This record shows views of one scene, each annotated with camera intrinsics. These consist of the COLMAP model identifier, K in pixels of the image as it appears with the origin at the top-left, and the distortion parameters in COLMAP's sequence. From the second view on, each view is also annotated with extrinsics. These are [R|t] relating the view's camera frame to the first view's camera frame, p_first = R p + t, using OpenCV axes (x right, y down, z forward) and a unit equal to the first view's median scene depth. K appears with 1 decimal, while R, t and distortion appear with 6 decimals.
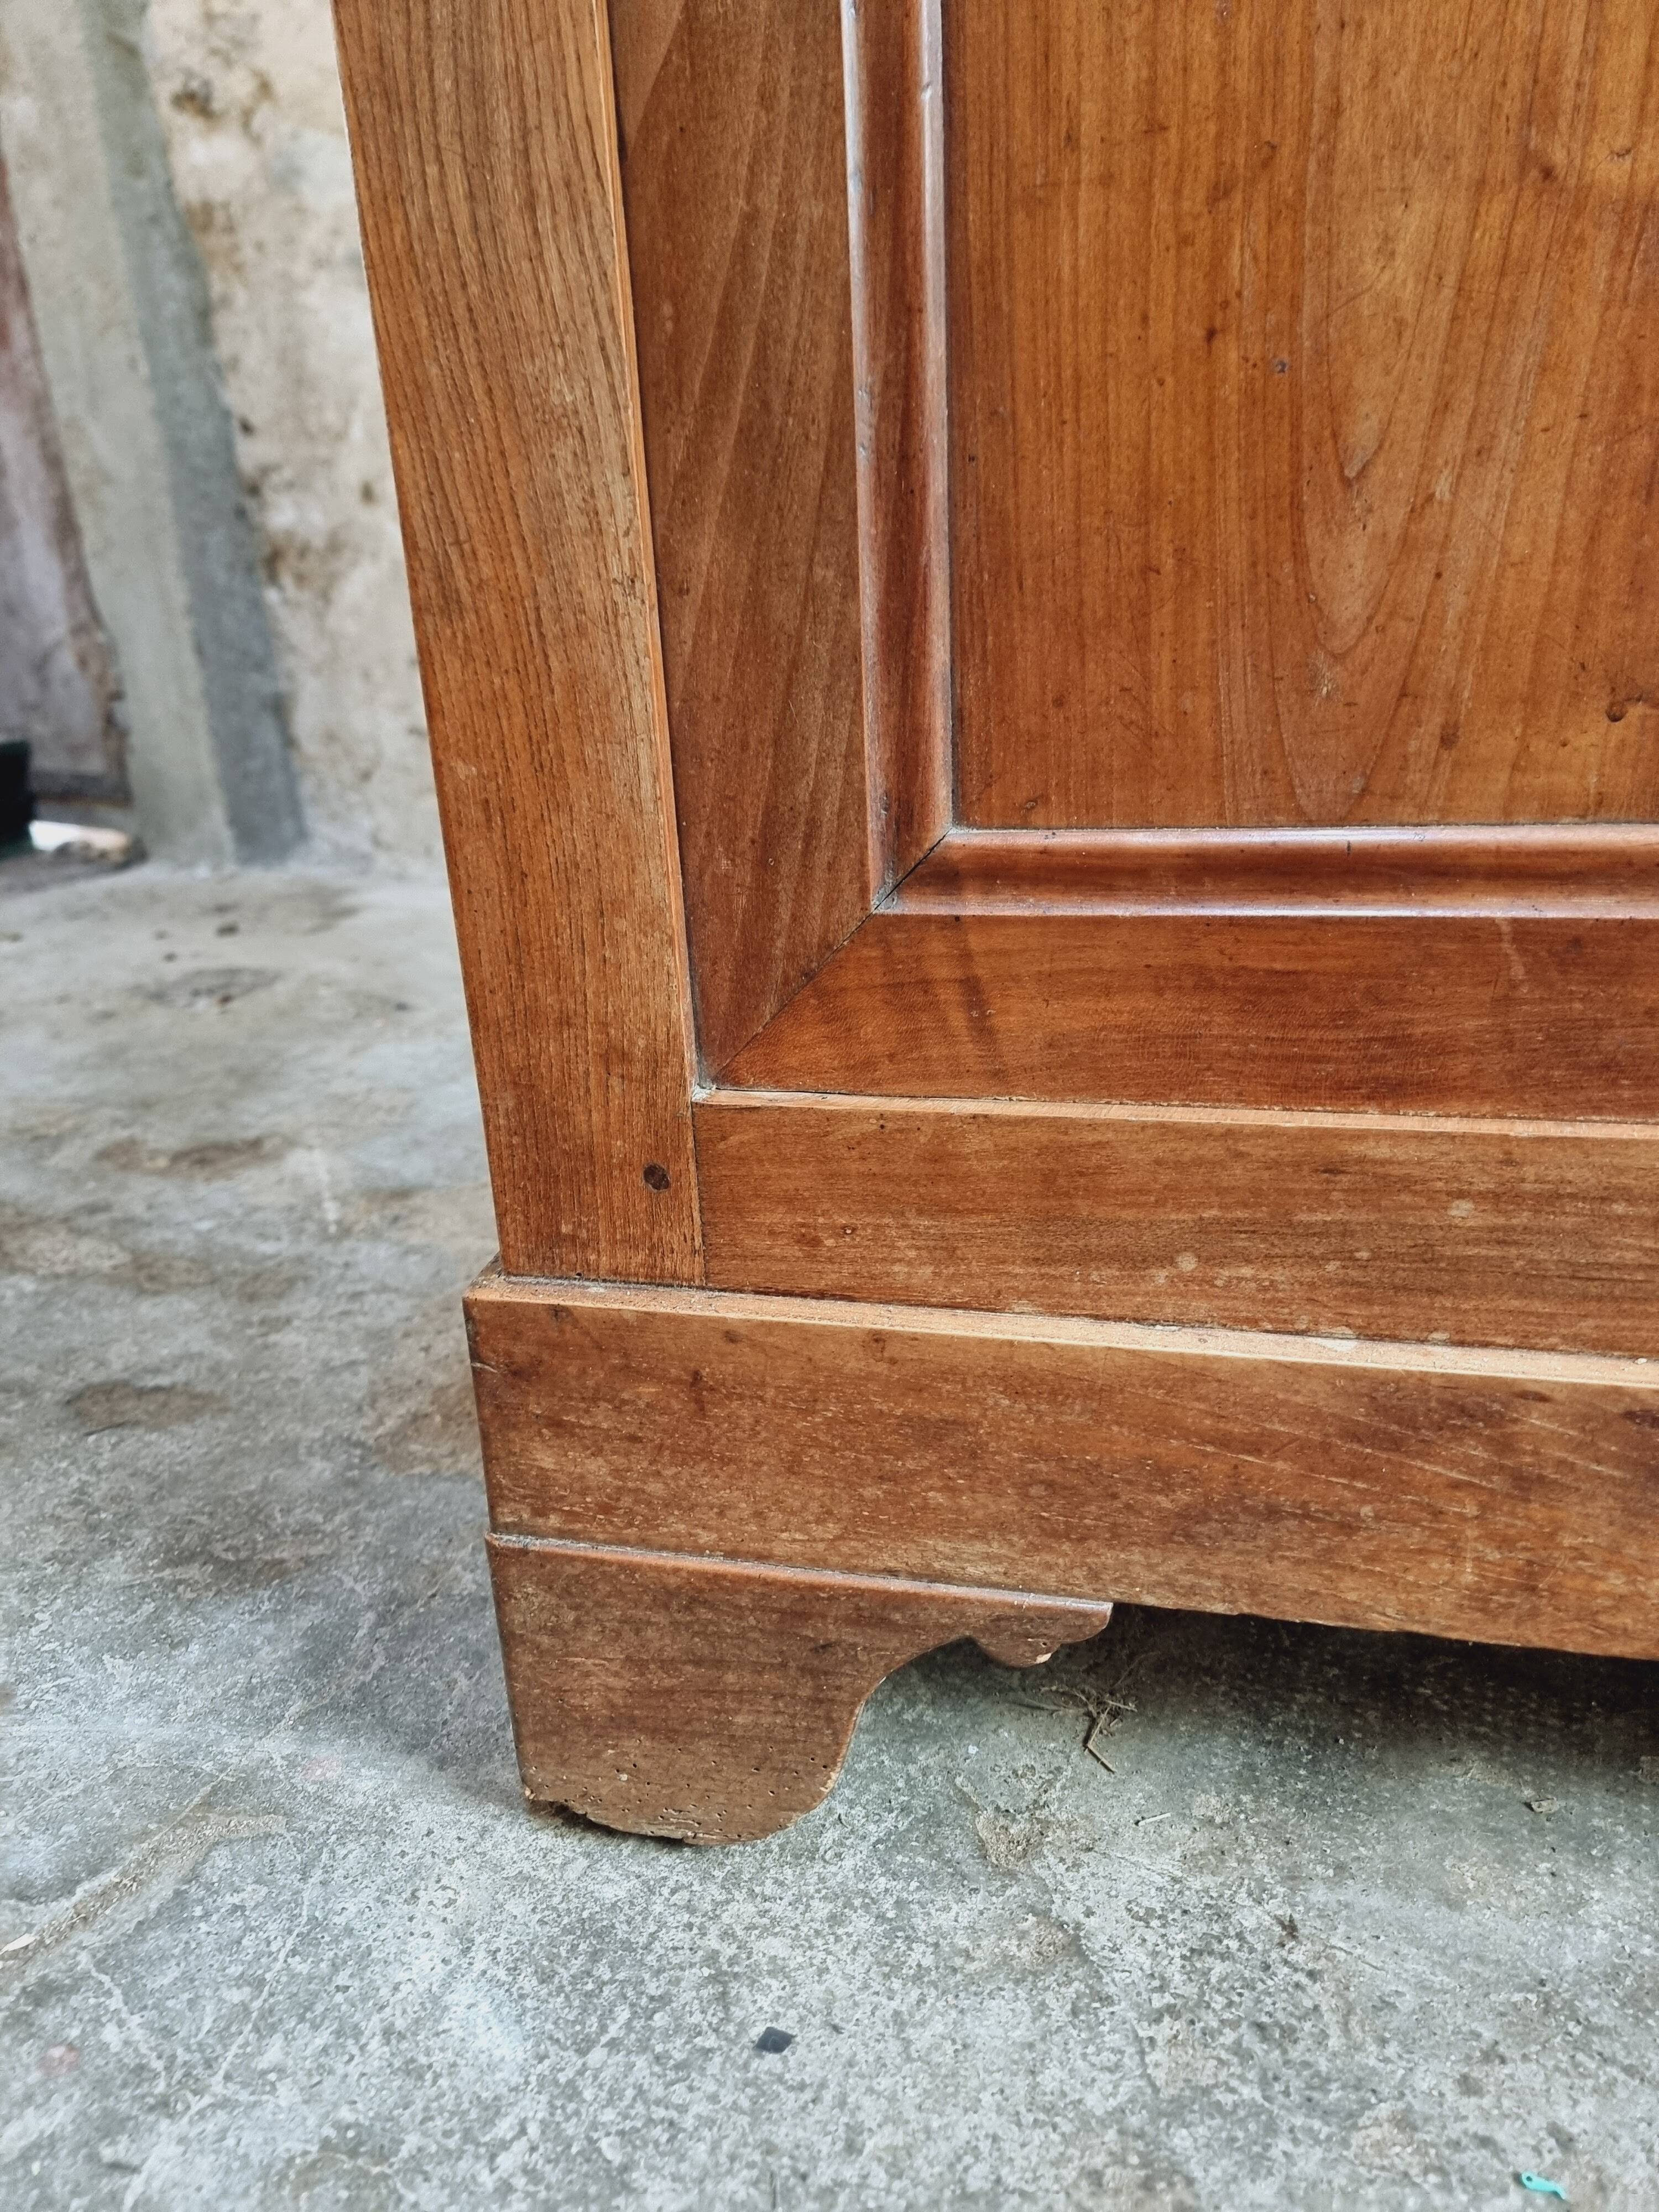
lens RADIAL K [[1573.8, 0, 798.9], [0, 1573.8, 1129.2], [0, 0, 1]] dist [0.056875, -0.057871]
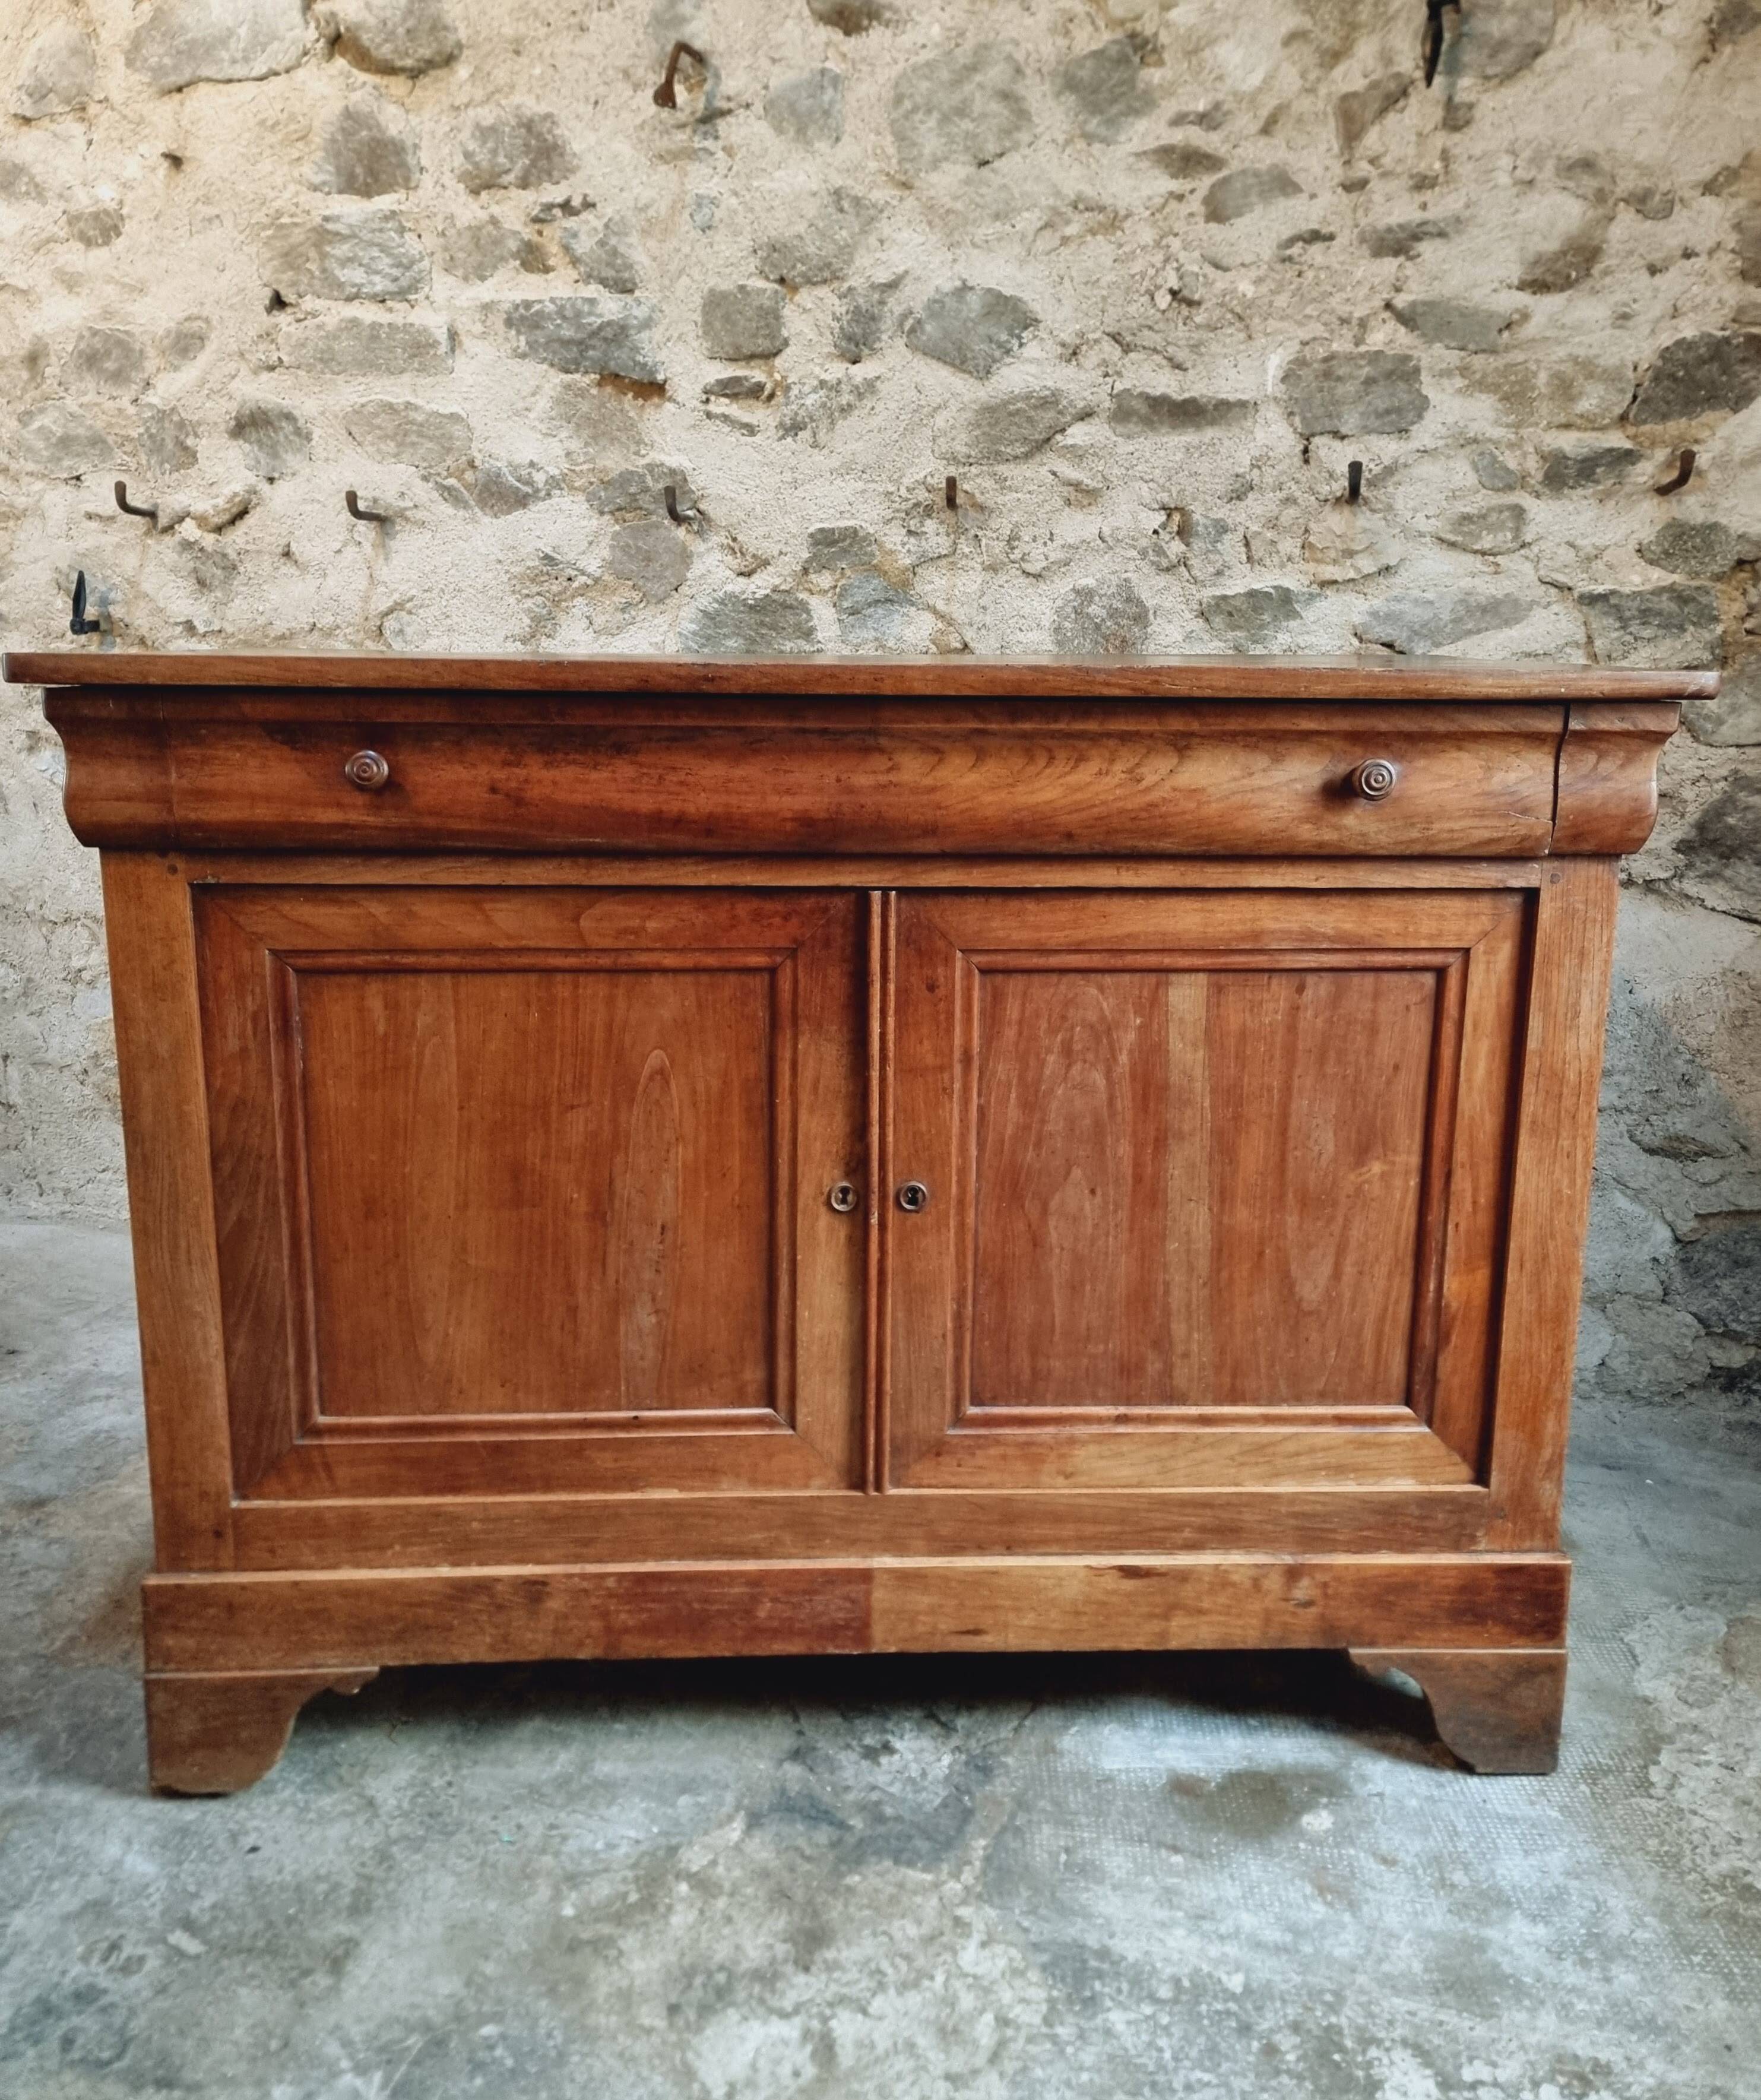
lens RADIAL K [[1657.8, 0, 865.1], [0, 1657.8, 959.0], [0, 0, 1]] dist [0.056374, -0.040042]
pose [[0.955048, 0.004881, 0.296411, 0.120223], [0.048298, 0.983943, -0.171822, -0.394335], [-0.292491, 0.178414, 0.939477, -2.289418]]
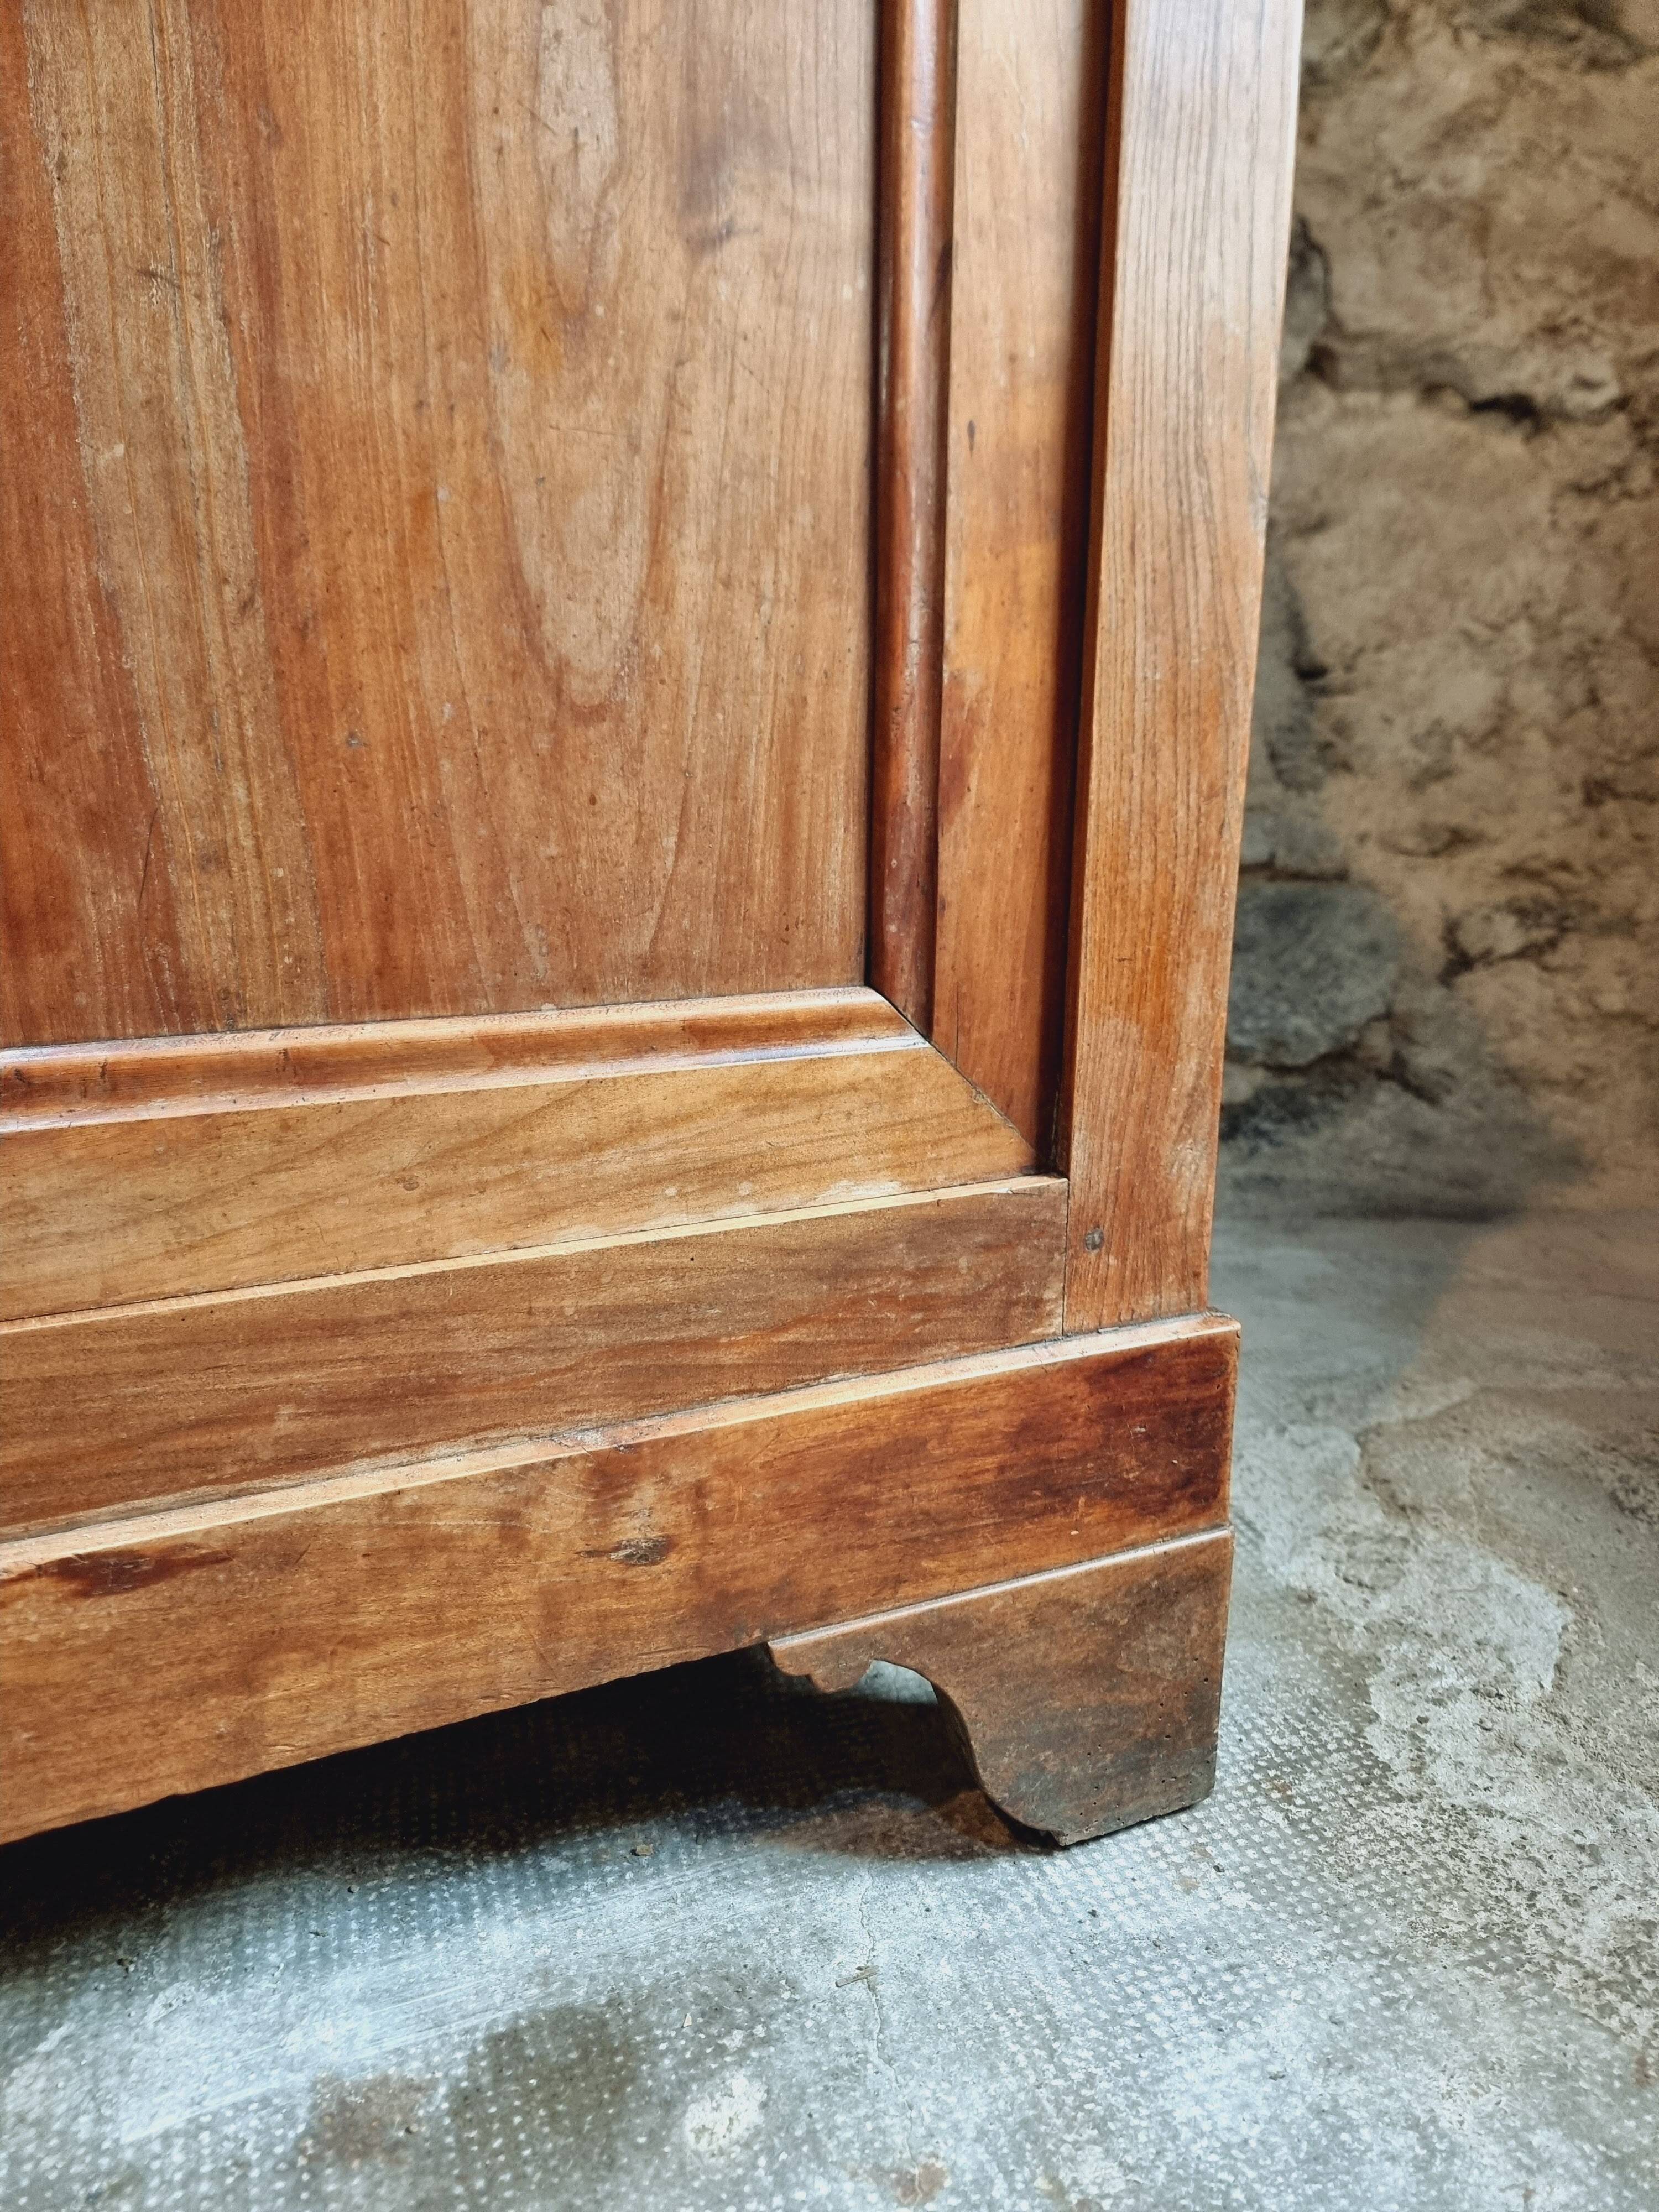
lens RADIAL K [[1563.6, 0, 839.1], [0, 1563.6, 1106.9], [0, 0, 1]] dist [0.058452, -0.061915]
pose [[0.772964, -0.103829, 0.625897, 1.243930], [0.184200, 0.980751, -0.064786, 0.066104], [-0.607122, 0.165367, 0.777211, -0.427893]]
